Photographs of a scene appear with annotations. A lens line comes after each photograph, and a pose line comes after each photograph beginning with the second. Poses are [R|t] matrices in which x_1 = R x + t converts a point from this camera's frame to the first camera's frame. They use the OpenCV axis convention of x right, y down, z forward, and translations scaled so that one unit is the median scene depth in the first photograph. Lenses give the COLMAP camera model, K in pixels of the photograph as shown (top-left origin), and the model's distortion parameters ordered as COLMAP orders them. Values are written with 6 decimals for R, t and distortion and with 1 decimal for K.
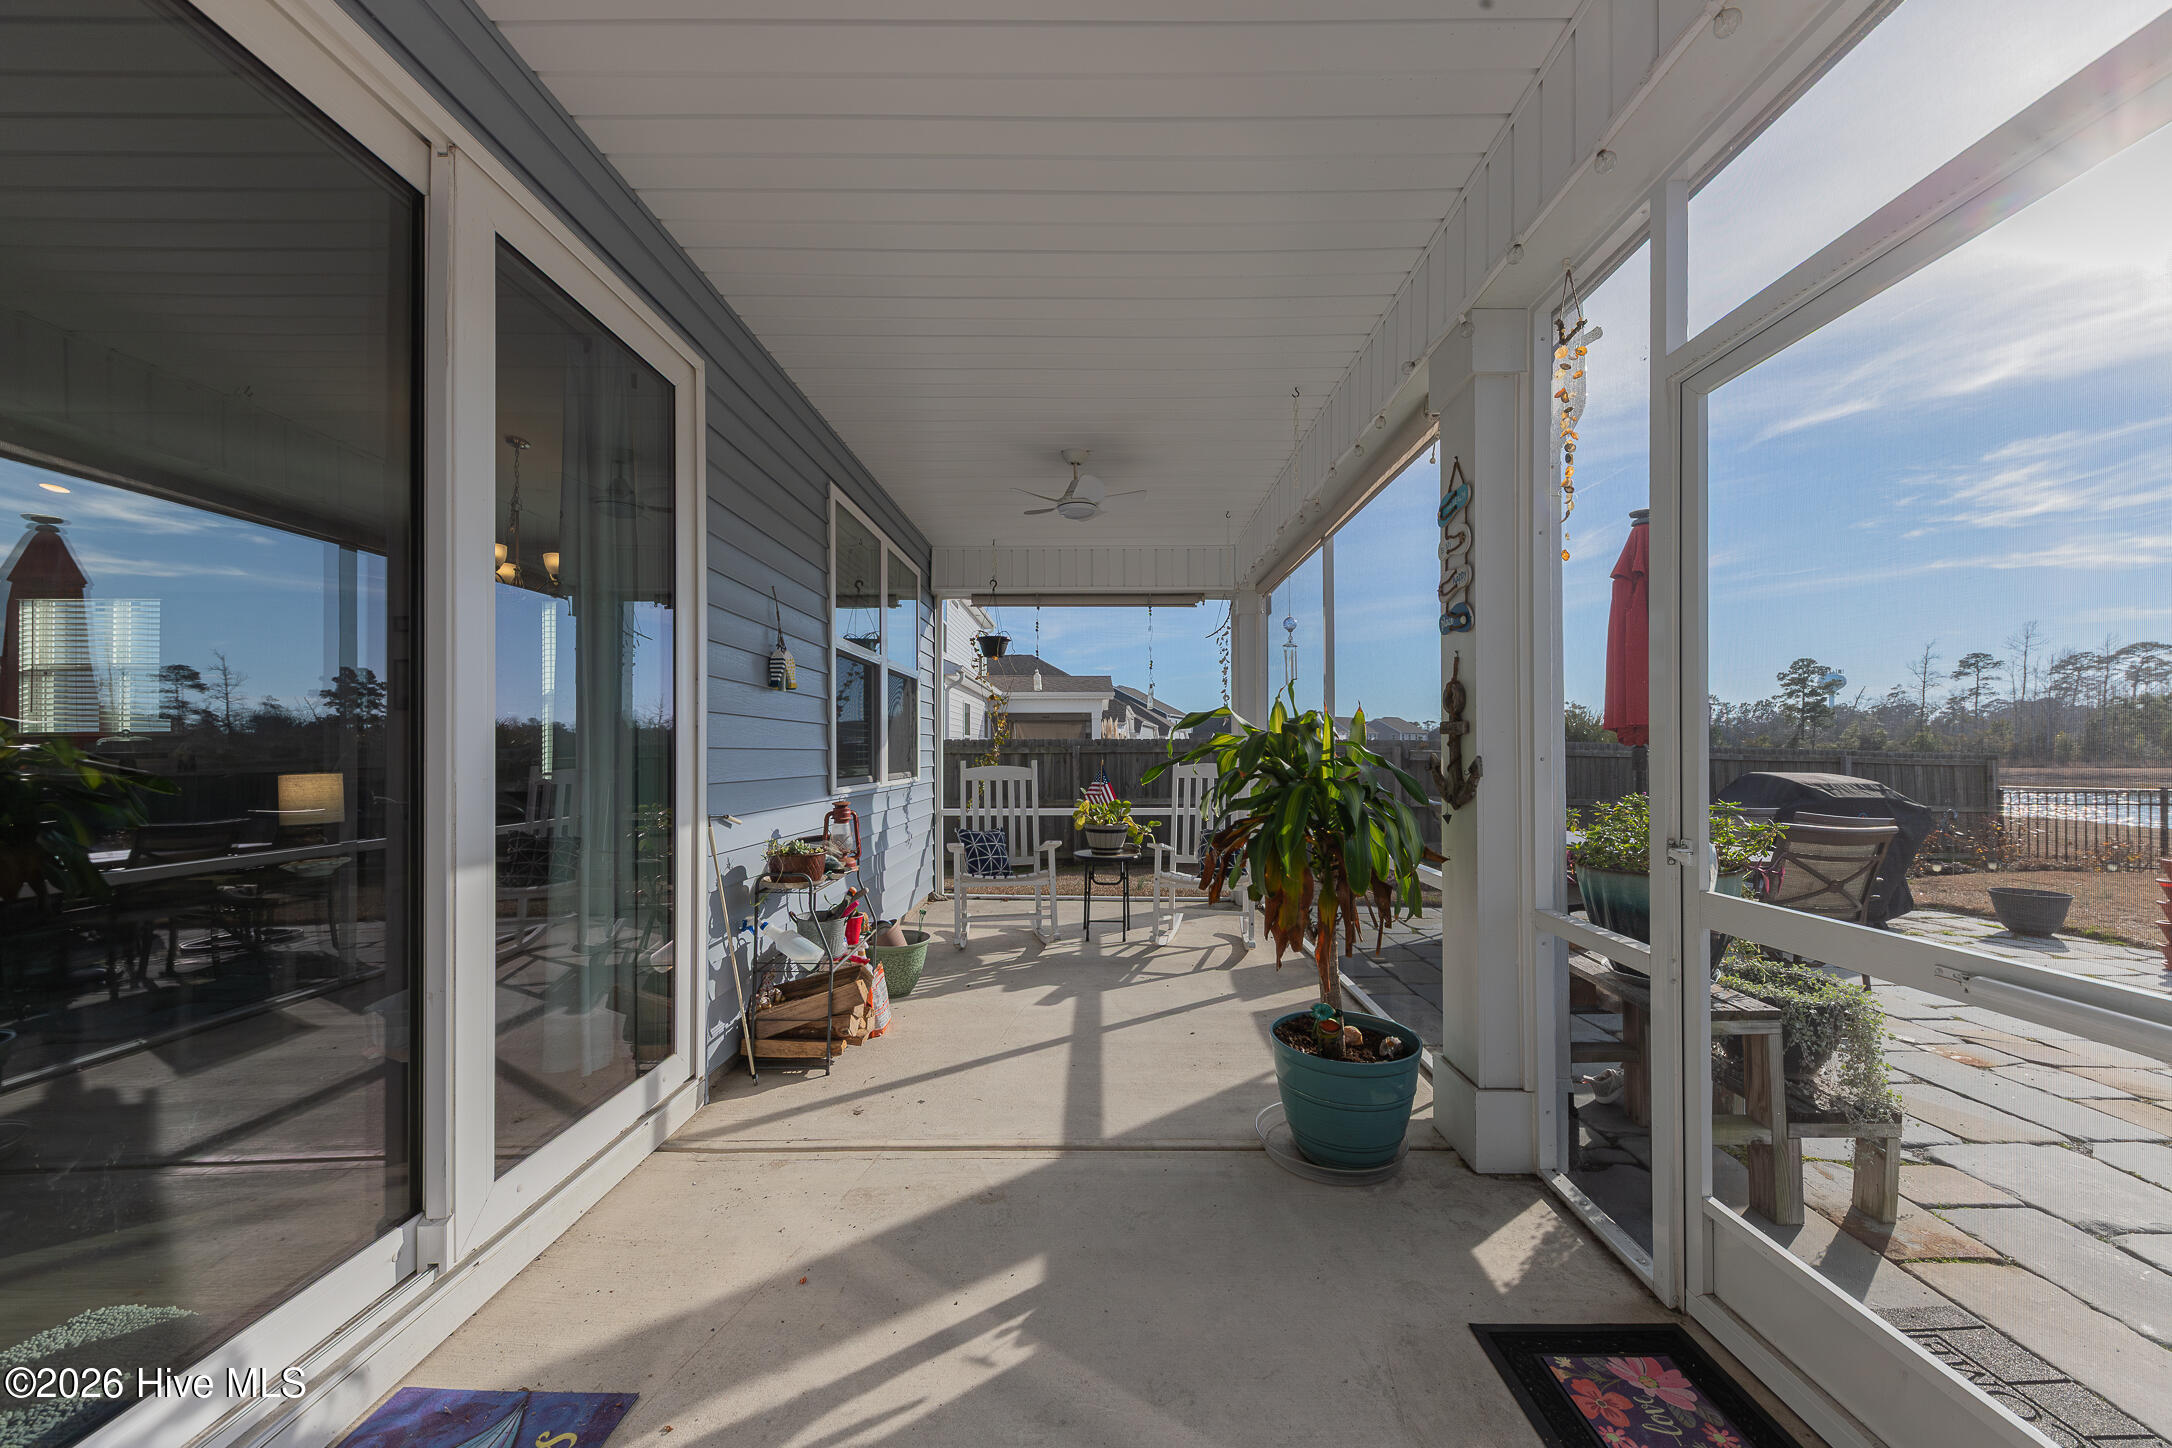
lens RADIAL K [[758.7, 0, 1097.2], [0, 758.7, 733.7], [0, 0, 1]] dist [0.011356, -0.004541]
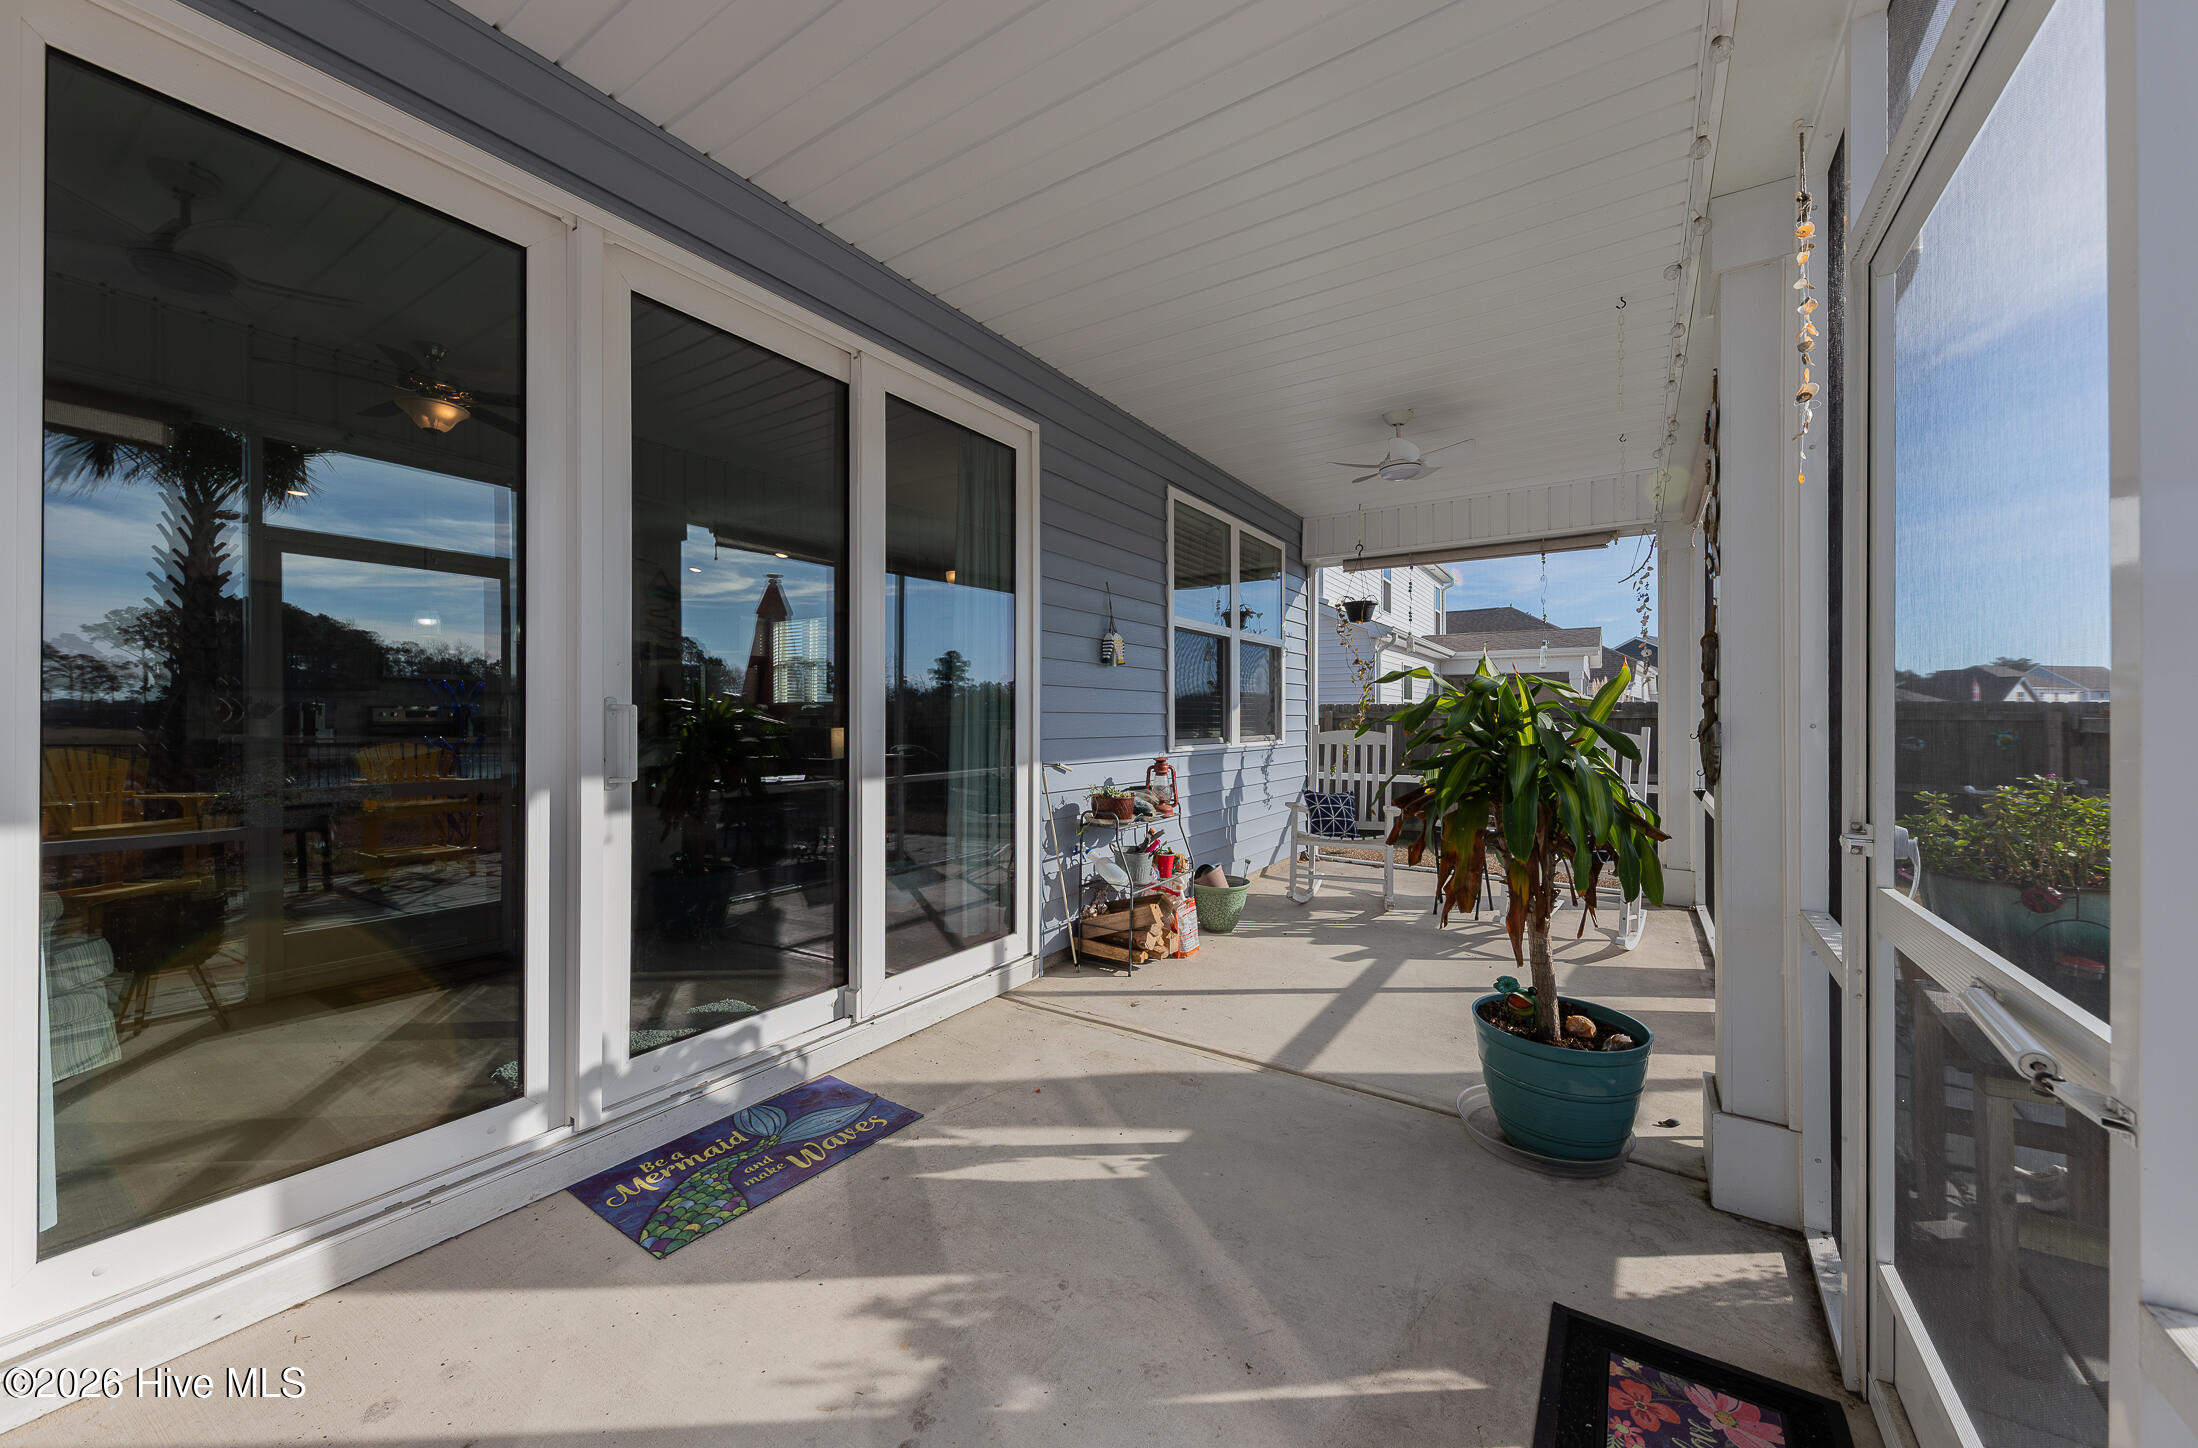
lens RADIAL K [[777.6, 0, 1111.6], [0, 777.6, 702.6], [0, 0, 1]] dist [-0.005700, -0.000063]
pose [[0.840079, -0.005149, -0.542440, 0.305950], [0.008584, 0.999956, 0.003802, -0.002353], [0.542397, -0.007850, 0.840086, -0.074070]]
